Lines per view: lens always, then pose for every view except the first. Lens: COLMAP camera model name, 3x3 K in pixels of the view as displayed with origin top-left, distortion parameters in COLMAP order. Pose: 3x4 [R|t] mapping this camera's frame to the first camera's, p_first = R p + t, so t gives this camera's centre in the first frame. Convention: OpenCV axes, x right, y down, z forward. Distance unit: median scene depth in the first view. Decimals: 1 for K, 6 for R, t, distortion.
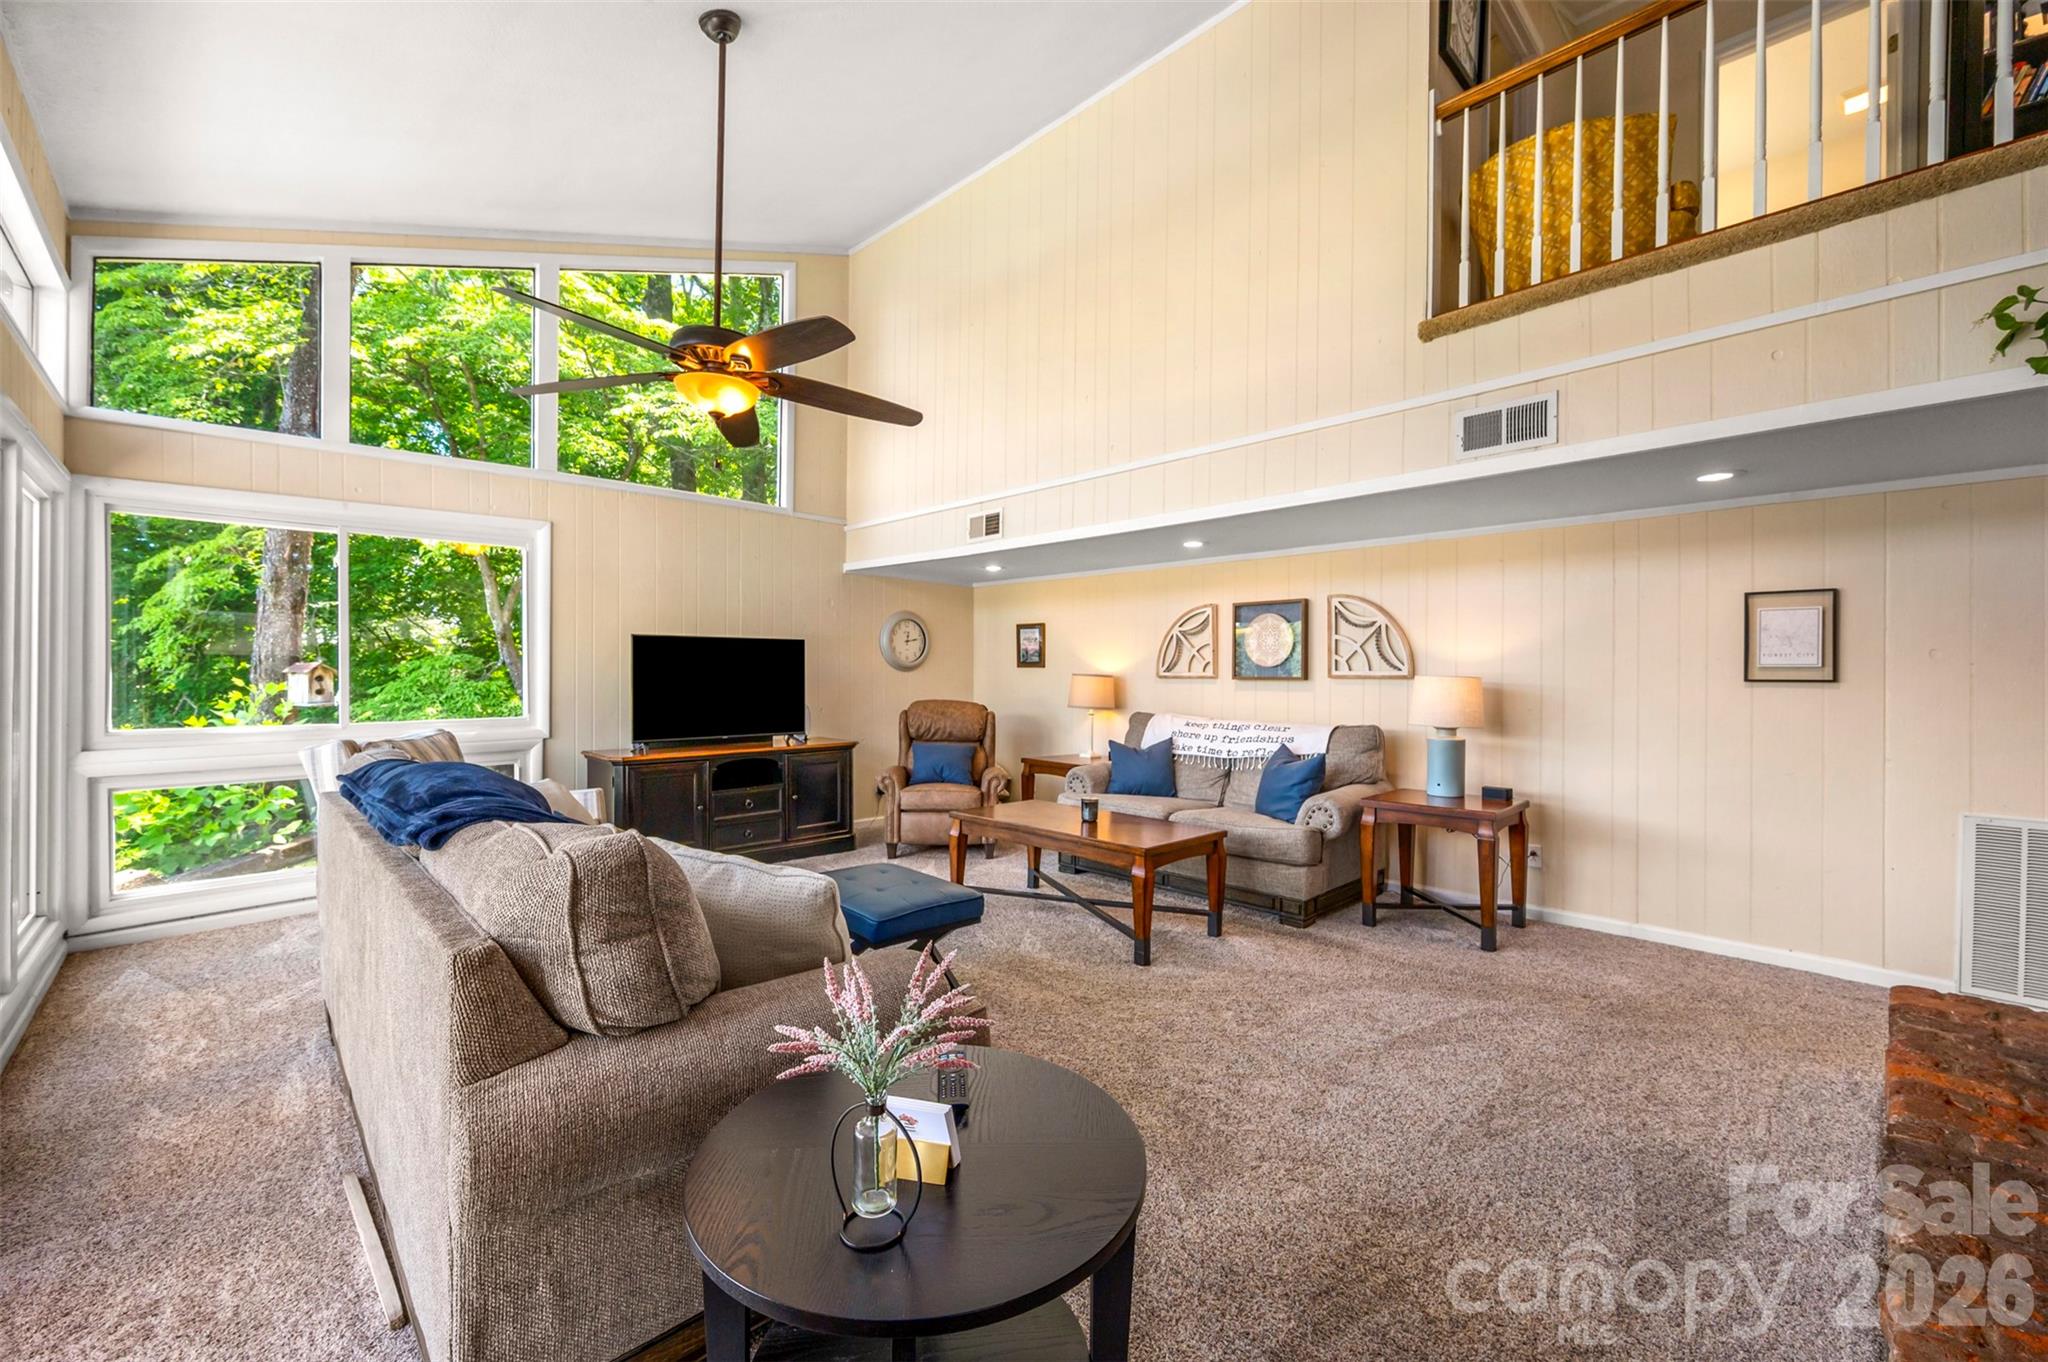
lens RADIAL K [[827.9, 0, 1027.9], [0, 827.9, 671.2], [0, 0, 1]] dist [-0.001641, -0.000473]
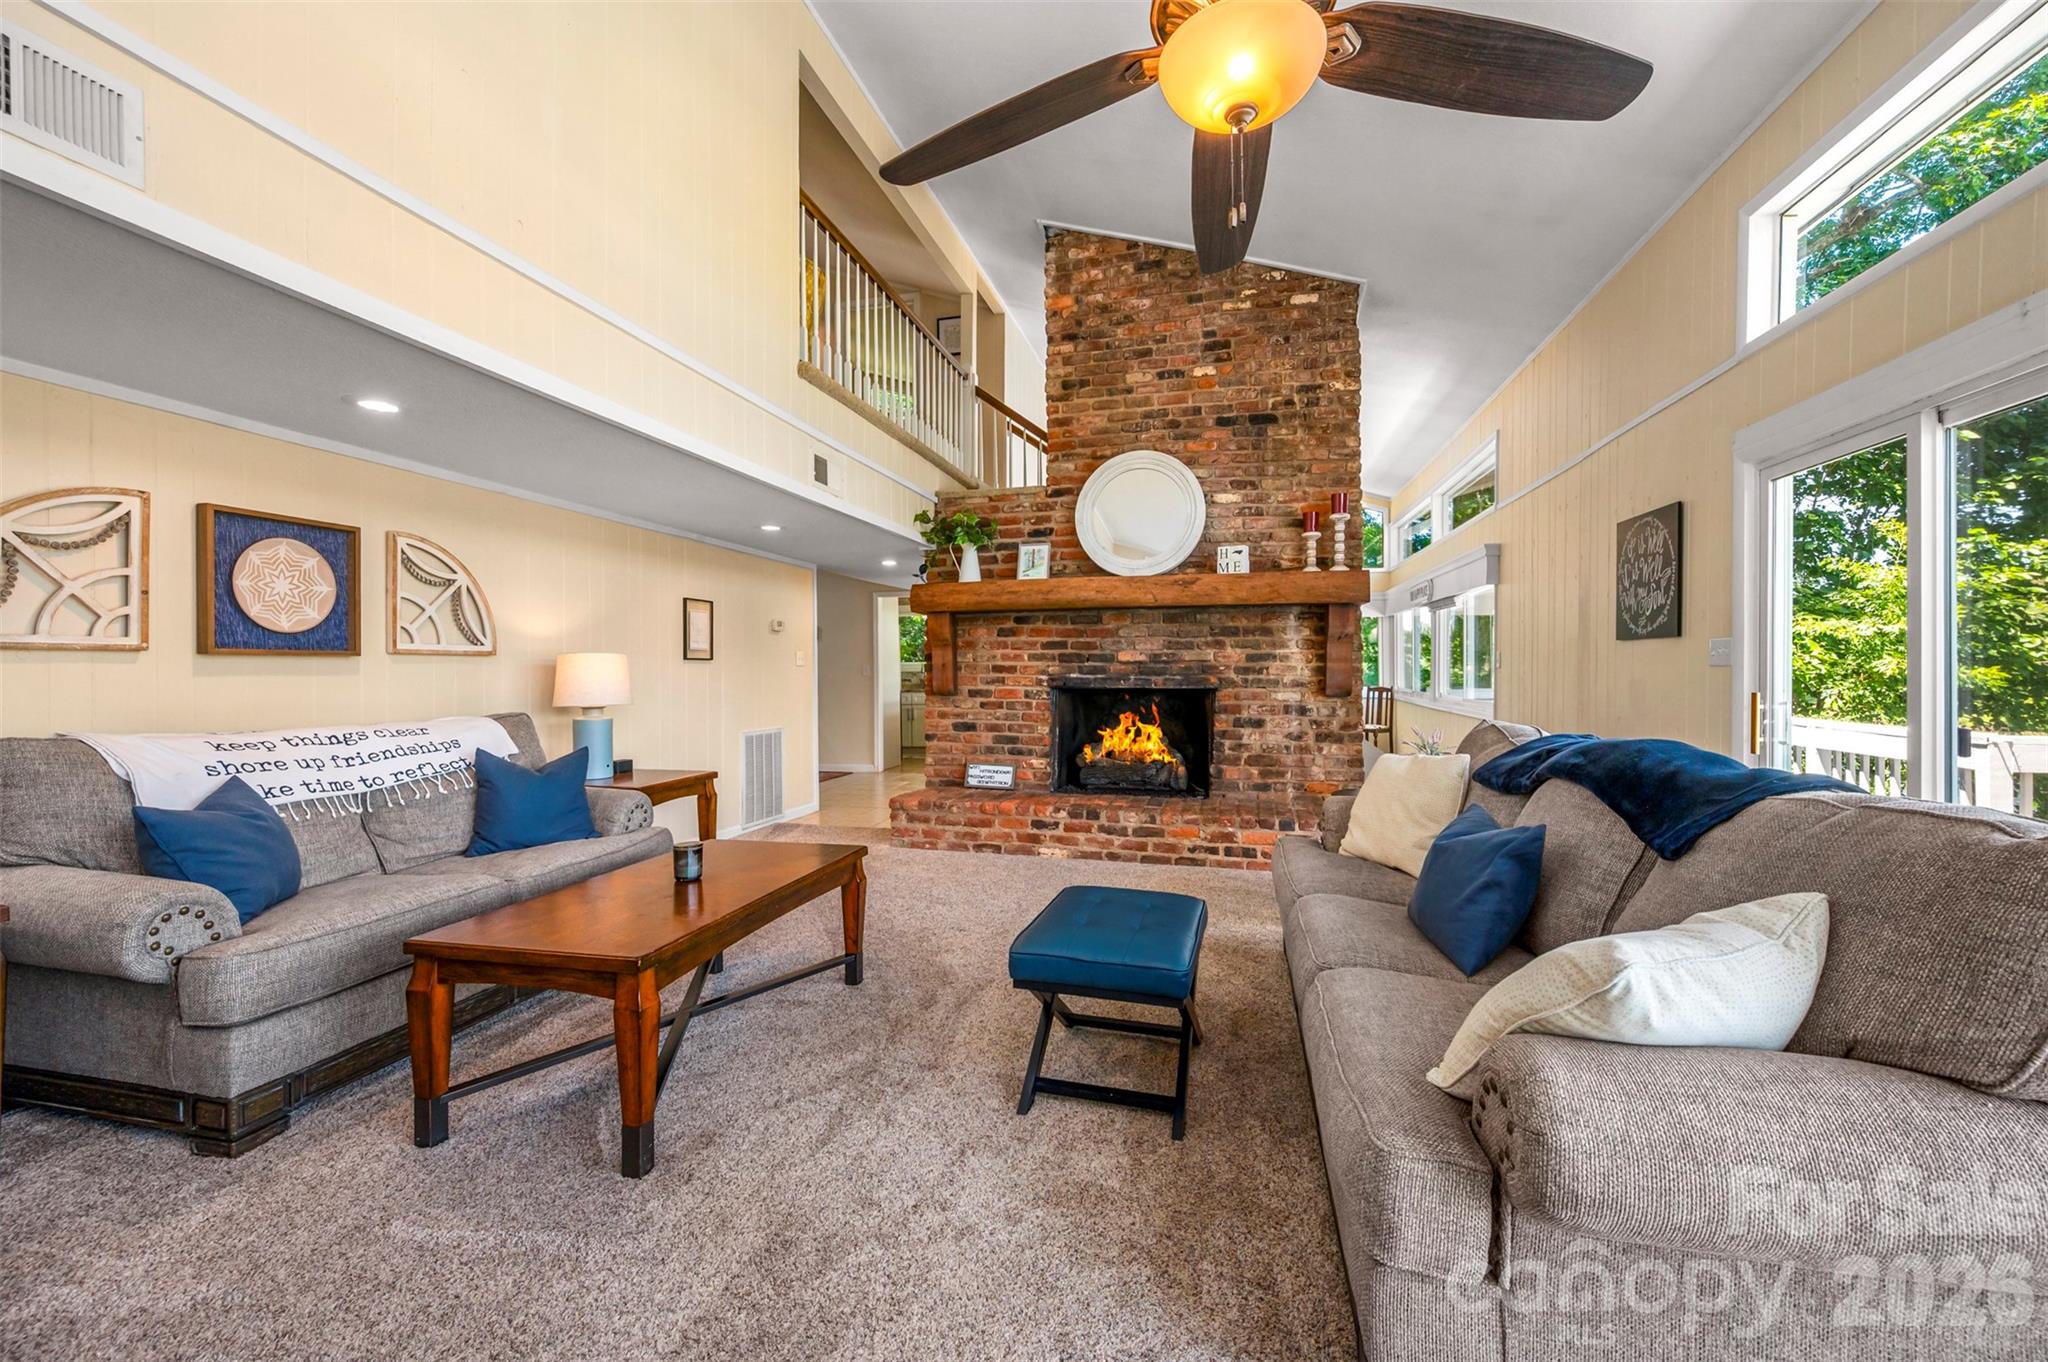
lens RADIAL K [[827.9, 0, 1027.9], [0, 827.9, 671.2], [0, 0, 1]] dist [-0.001641, -0.000473]
pose [[-0.526653, -0.006011, 0.850059, -0.486561], [-0.005882, 0.999977, 0.003427, 0.017555], [-0.850060, -0.003195, -0.526676, 0.921340]]
